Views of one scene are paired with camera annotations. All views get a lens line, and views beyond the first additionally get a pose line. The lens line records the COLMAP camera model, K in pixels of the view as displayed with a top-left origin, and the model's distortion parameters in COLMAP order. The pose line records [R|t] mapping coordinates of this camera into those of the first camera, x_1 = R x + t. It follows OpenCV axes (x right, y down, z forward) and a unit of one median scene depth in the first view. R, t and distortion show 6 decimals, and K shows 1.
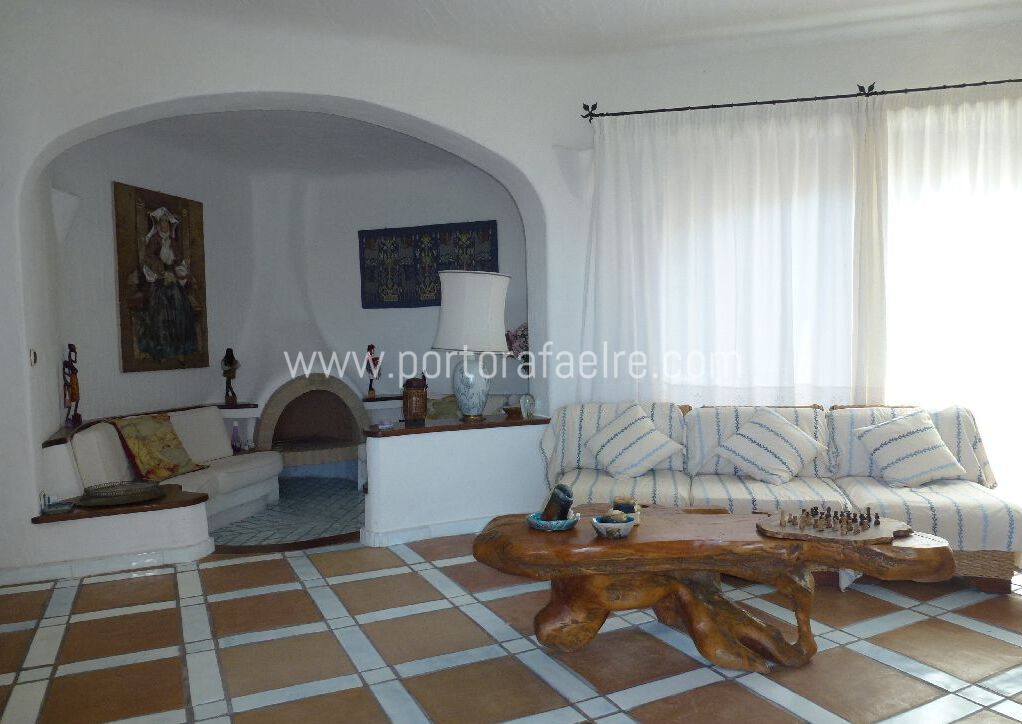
lens RADIAL K [[733.7, 0, 508.4], [0, 733.7, 383.2], [0, 0, 1]] dist [-0.061727, 0.023928]
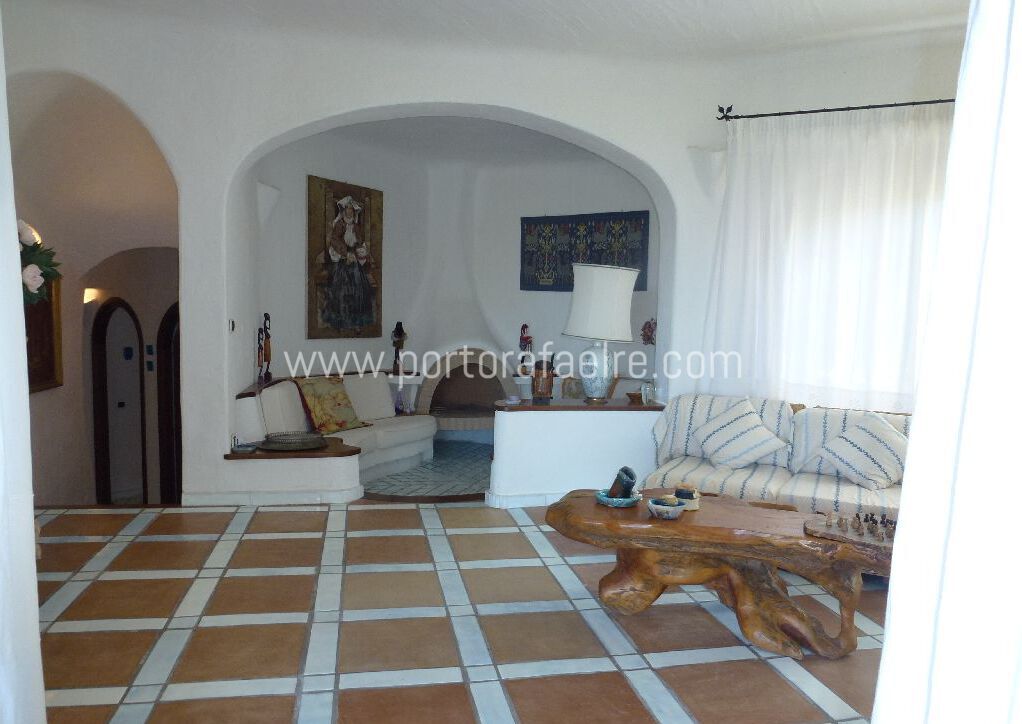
lens RADIAL K [[733.7, 0, 515.0], [0, 733.7, 385.0], [0, 0, 1]] dist [-0.061727, 0.023928]
pose [[0.967350, 0.071428, -0.243170, 0.084949], [-0.062152, 0.997024, 0.045618, -0.015013], [0.245705, -0.029015, 0.968910, -0.067947]]
